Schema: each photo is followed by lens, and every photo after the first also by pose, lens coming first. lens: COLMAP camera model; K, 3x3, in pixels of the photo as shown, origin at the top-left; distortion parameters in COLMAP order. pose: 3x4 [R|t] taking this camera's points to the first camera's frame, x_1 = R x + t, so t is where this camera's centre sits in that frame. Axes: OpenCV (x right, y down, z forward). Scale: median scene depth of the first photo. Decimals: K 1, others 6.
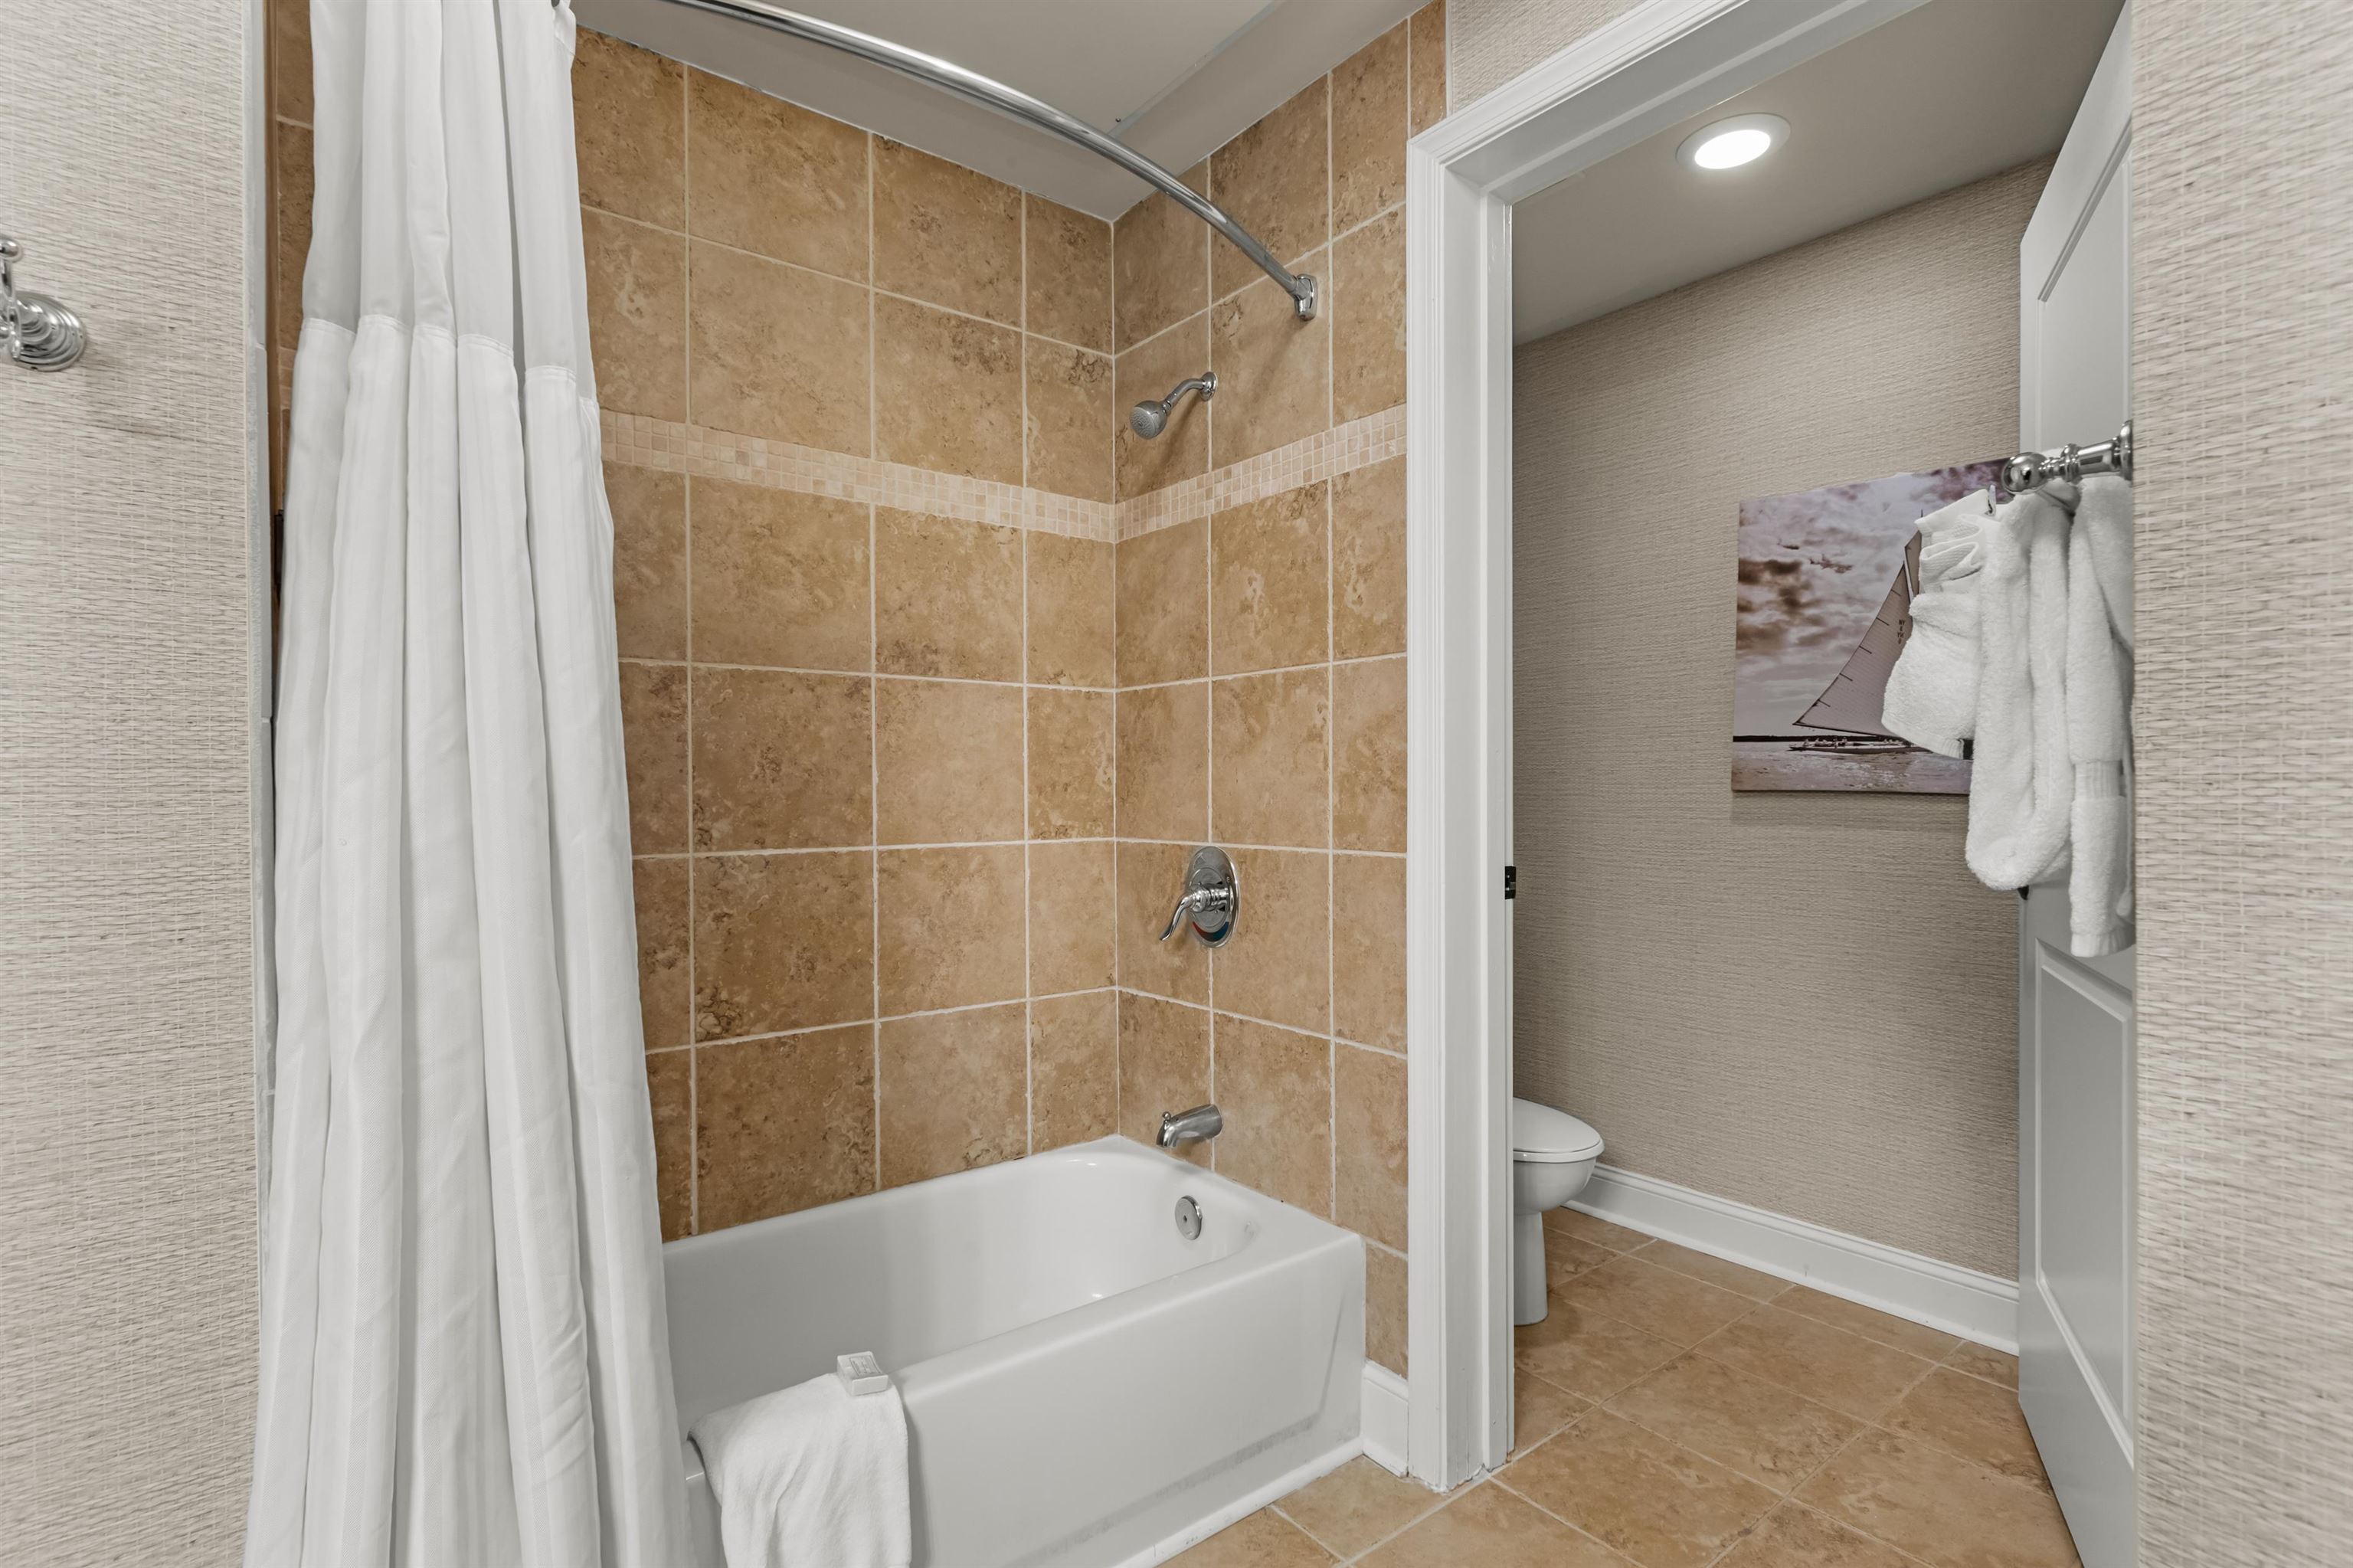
lens RADIAL K [[1102.2, 0, 1183.7], [0, 1102.2, 795.8], [0, 0, 1]] dist [-0.000603, -0.001238]
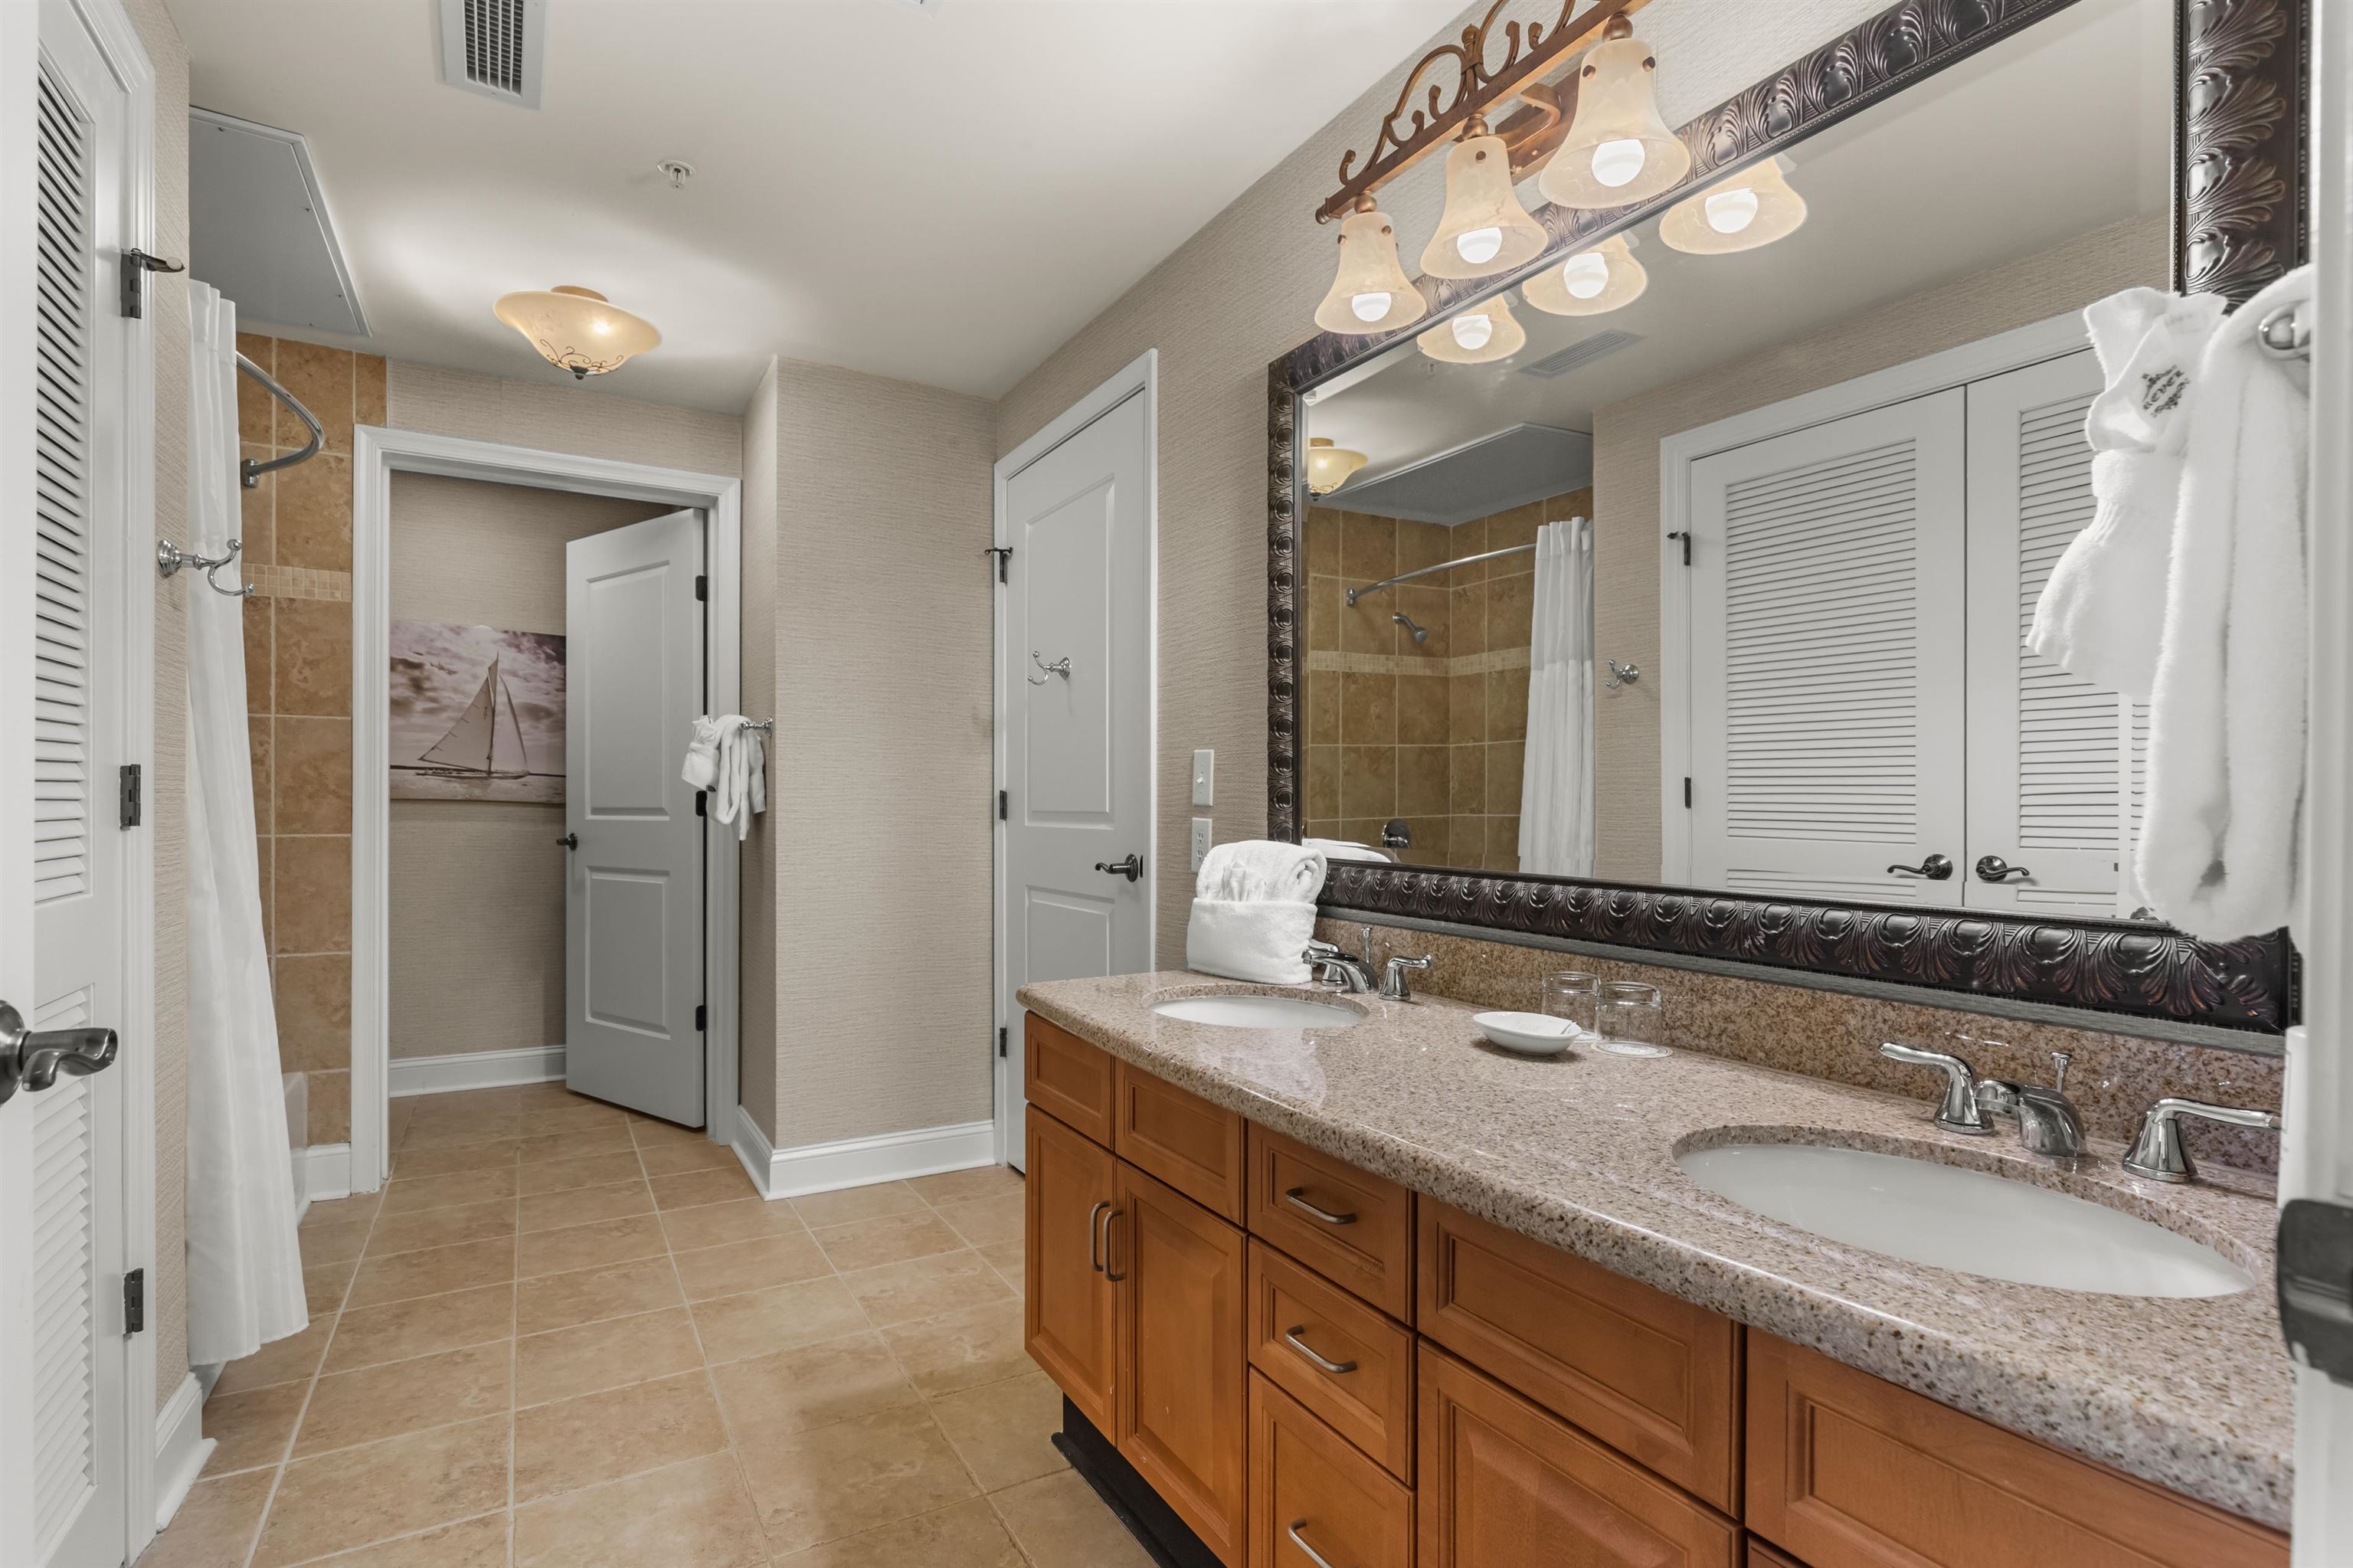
lens RADIAL K [[1102.2, 0, 1174.7], [0, 1102.2, 815.4], [0, 0, 1]] dist [-0.000603, -0.001238]
pose [[0.140778, -0.007369, 0.990014, -1.233042], [0.001880, 0.999972, 0.007176, 0.012828], [-0.990039, 0.000851, 0.140788, -0.483832]]
